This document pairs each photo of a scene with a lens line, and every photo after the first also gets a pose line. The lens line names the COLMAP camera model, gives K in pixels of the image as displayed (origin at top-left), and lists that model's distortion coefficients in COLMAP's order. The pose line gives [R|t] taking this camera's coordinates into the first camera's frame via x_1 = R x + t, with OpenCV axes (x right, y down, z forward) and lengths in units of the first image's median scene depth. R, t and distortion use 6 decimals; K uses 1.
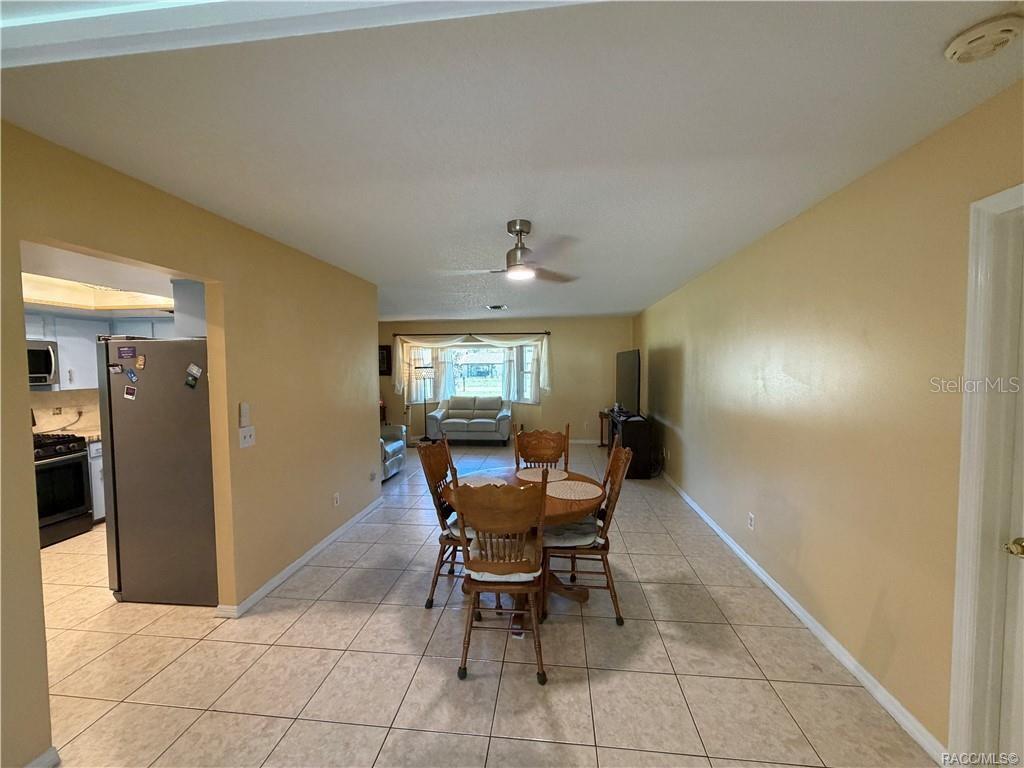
lens RADIAL K [[408.3, 0, 510.8], [0, 408.3, 384.3], [0, 0, 1]] dist [-0.001099, 0.000614]
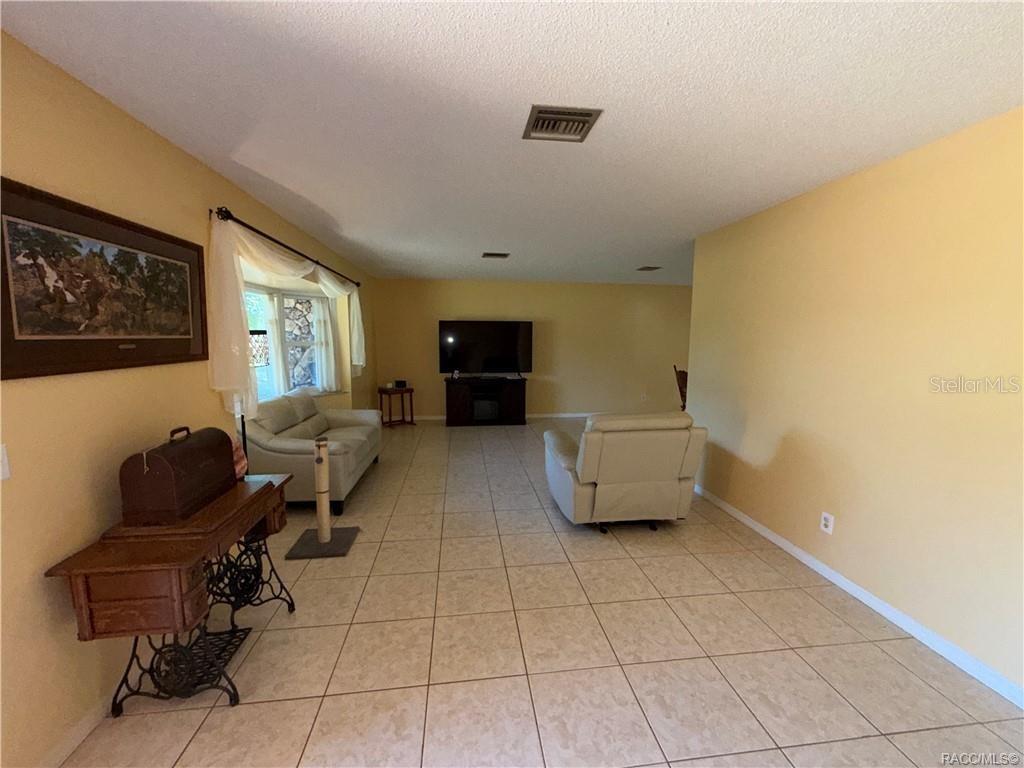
lens RADIAL K [[408.3, 0, 512.1], [0, 408.3, 386.3], [0, 0, 1]] dist [-0.001099, 0.000614]
pose [[-0.232933, -0.113089, 0.965895, -0.850100], [0.040445, 0.991230, 0.125809, -0.042435], [-0.971651, 0.068371, -0.226317, 1.216806]]
